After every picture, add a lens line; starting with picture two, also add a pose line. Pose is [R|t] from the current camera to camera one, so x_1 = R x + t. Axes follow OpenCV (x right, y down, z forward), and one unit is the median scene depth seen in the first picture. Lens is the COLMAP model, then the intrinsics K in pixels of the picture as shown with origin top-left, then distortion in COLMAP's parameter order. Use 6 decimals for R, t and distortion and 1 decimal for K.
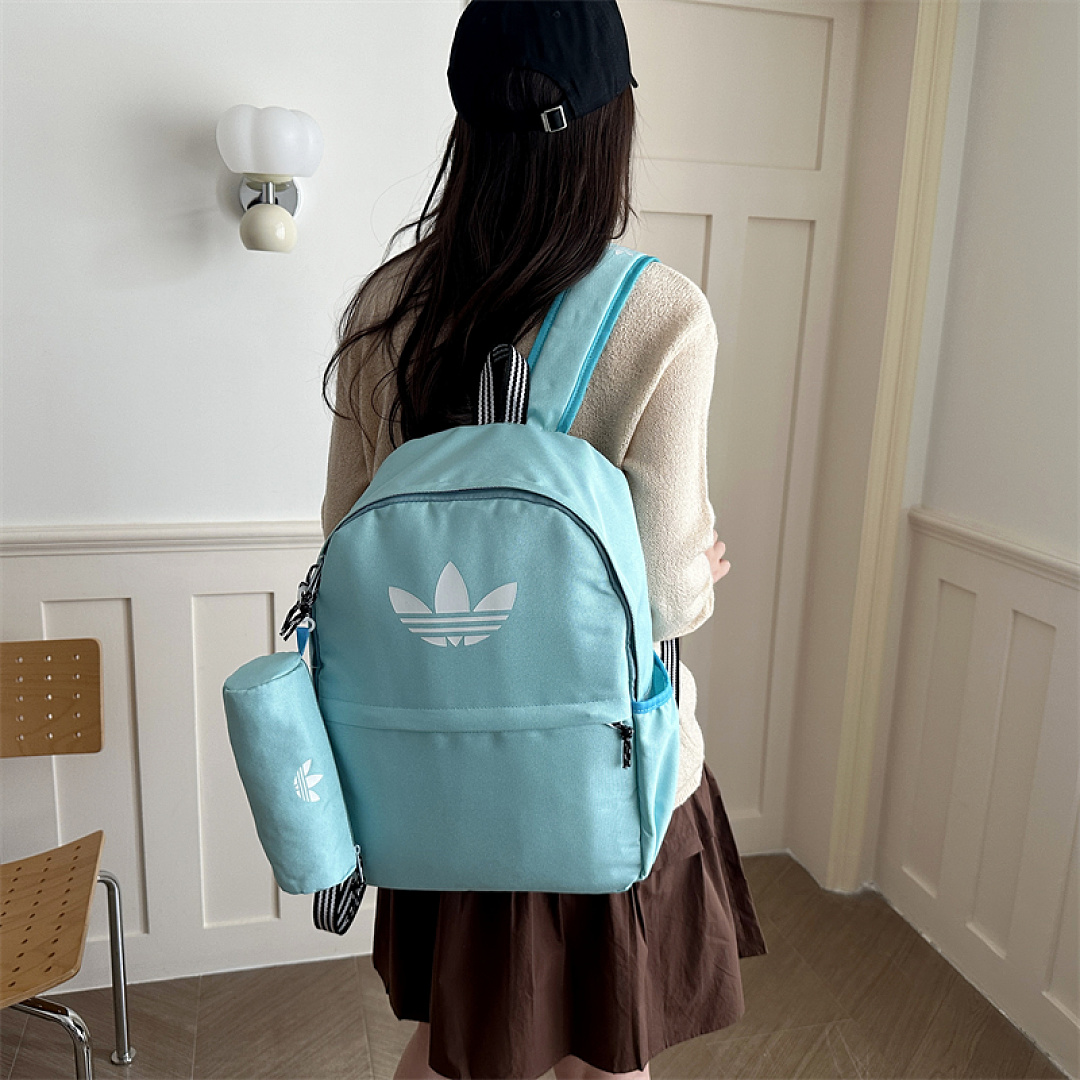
lens RADIAL K [[1086.3, 0, 553.1], [0, 1086.3, 530.7], [0, 0, 1]] dist [0.004017, 0.000000]
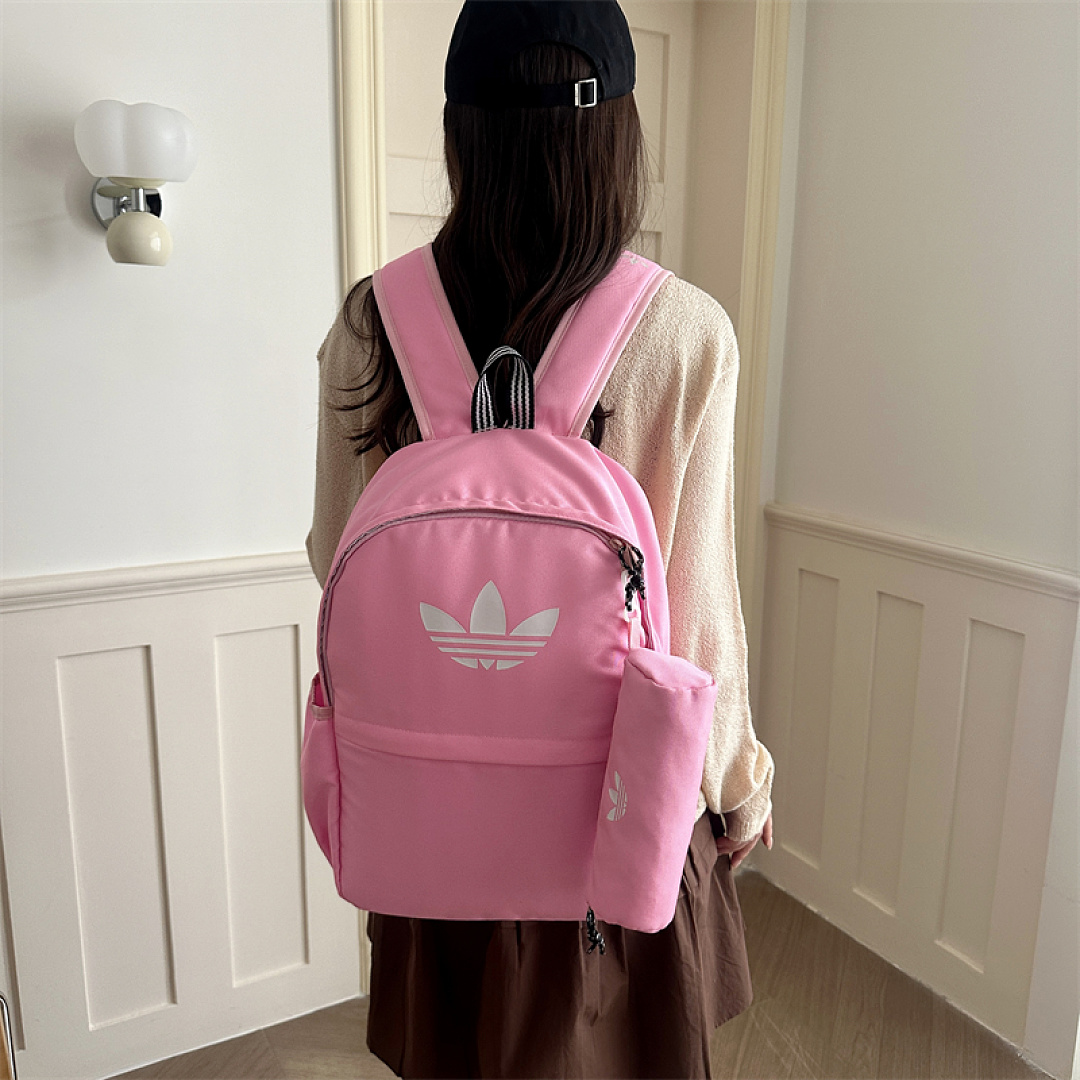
lens RADIAL K [[1086.3, 0, 563.4], [0, 1086.3, 538.5], [0, 0, 1]] dist [0.004017, 0.000000]
pose [[0.963729, -0.075143, 0.256088, -0.155827], [0.076375, 0.997066, 0.005145, -0.009297], [-0.255723, 0.014600, 0.966640, 0.043182]]
